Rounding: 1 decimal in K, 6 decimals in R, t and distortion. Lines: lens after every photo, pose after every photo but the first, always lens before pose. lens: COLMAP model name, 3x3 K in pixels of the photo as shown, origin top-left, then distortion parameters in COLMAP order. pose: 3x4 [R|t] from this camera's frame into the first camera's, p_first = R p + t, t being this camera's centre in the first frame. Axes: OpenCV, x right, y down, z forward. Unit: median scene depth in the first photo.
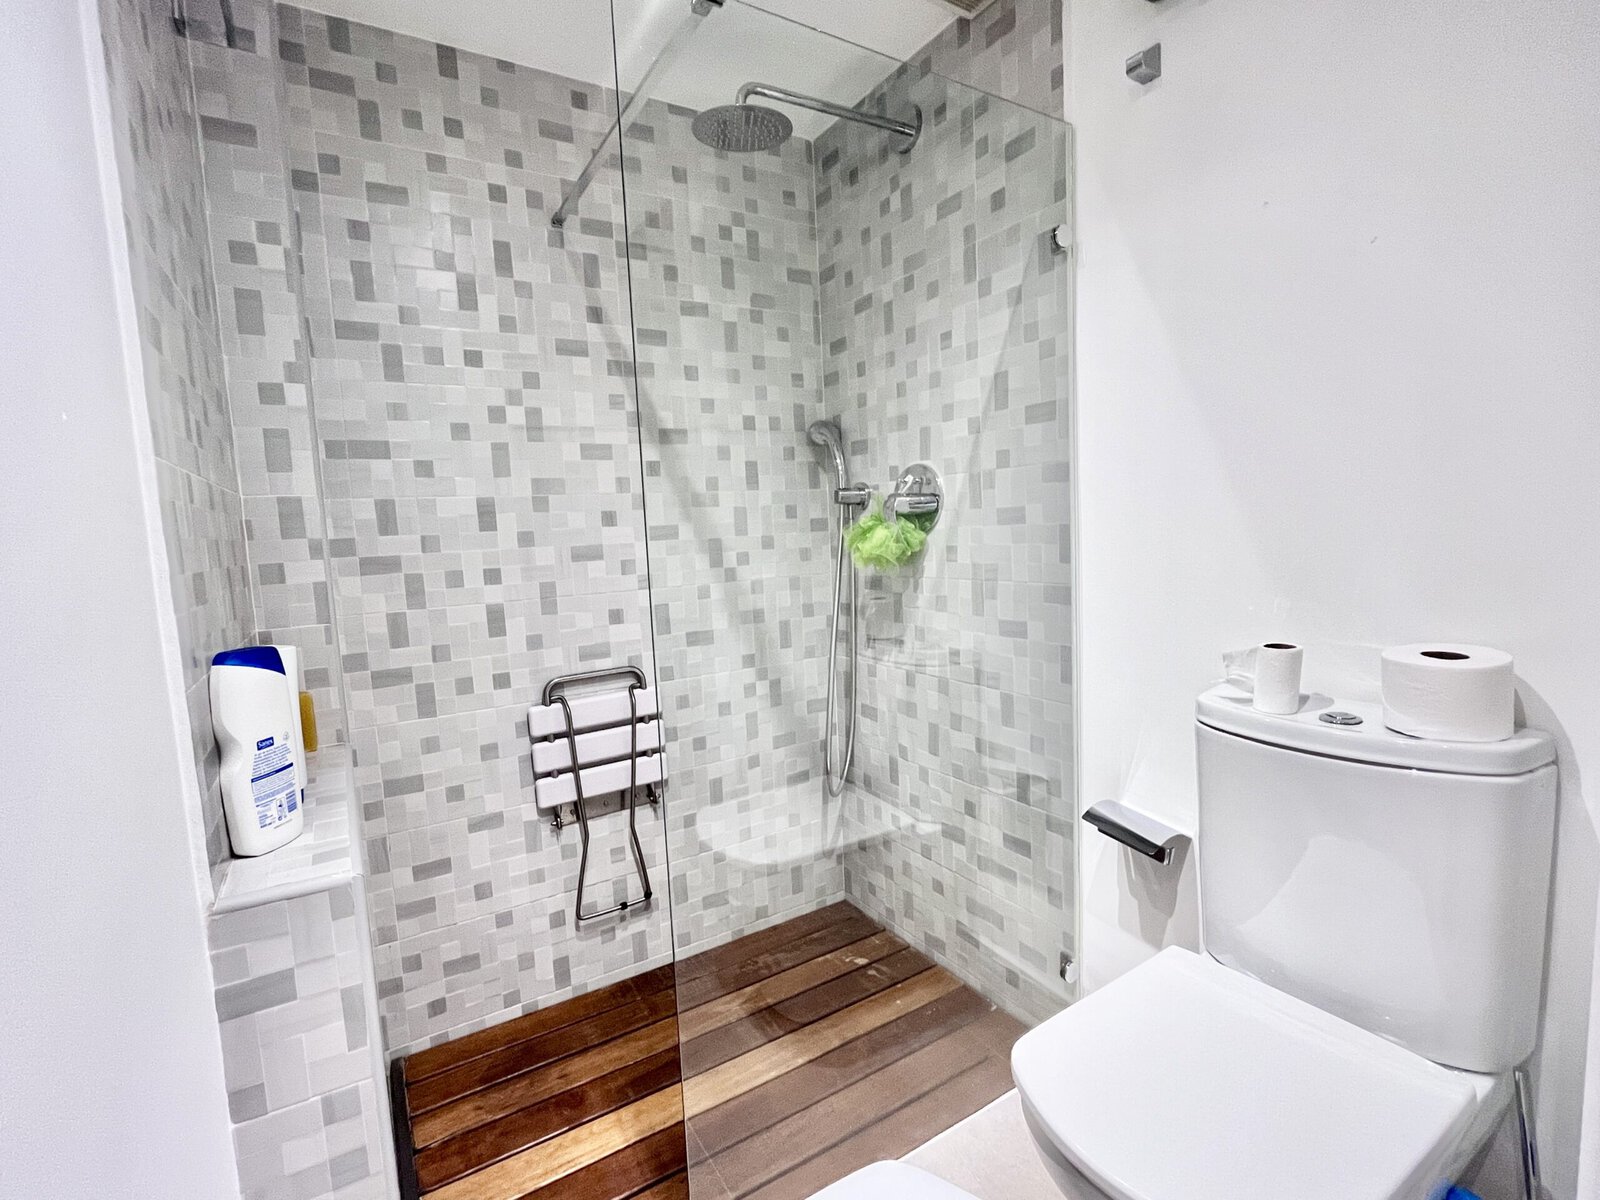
lens RADIAL K [[732.8, 0, 798.9], [0, 732.8, 600.6], [0, 0, 1]] dist [-0.006049, 0.001458]
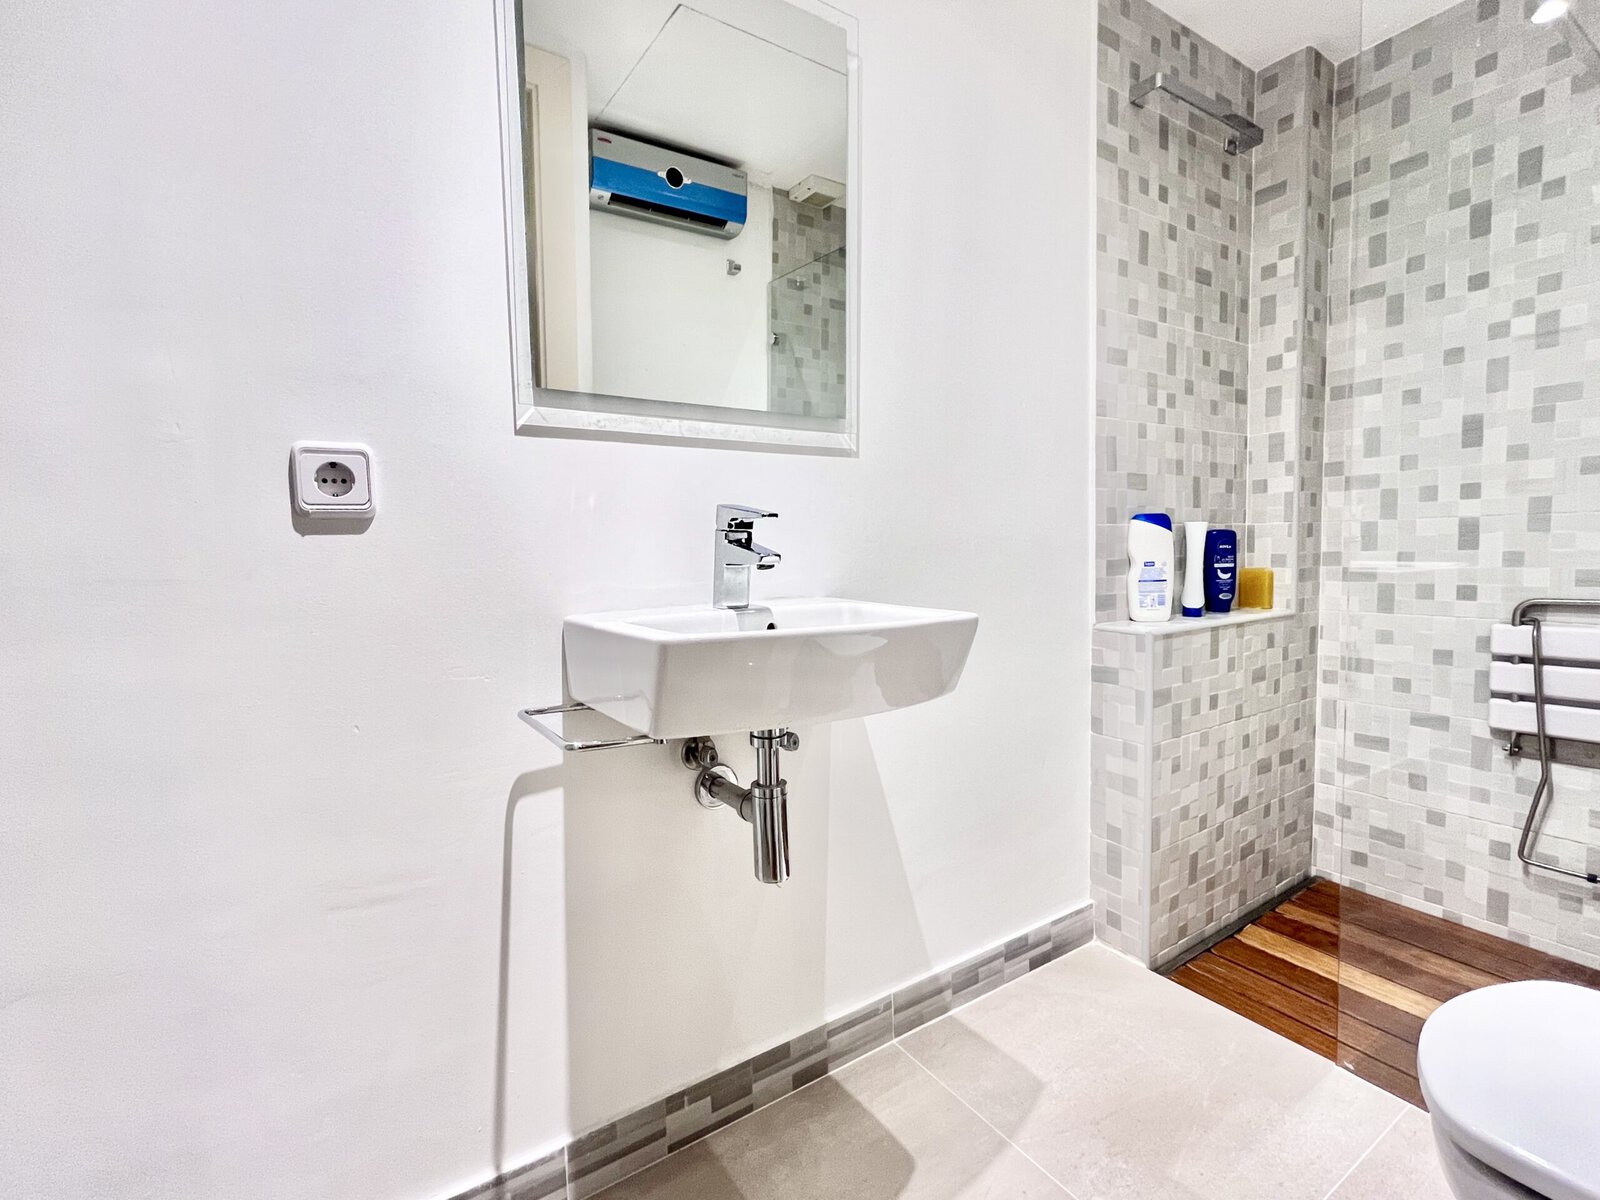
lens RADIAL K [[732.8, 0, 798.3], [0, 732.8, 601.5], [0, 0, 1]] dist [-0.006049, 0.001458]
pose [[0.019852, 0.116319, -0.993014, 0.617910], [-0.077386, 0.990408, 0.114466, 0.078787], [0.996804, 0.074573, 0.028663, 0.027185]]
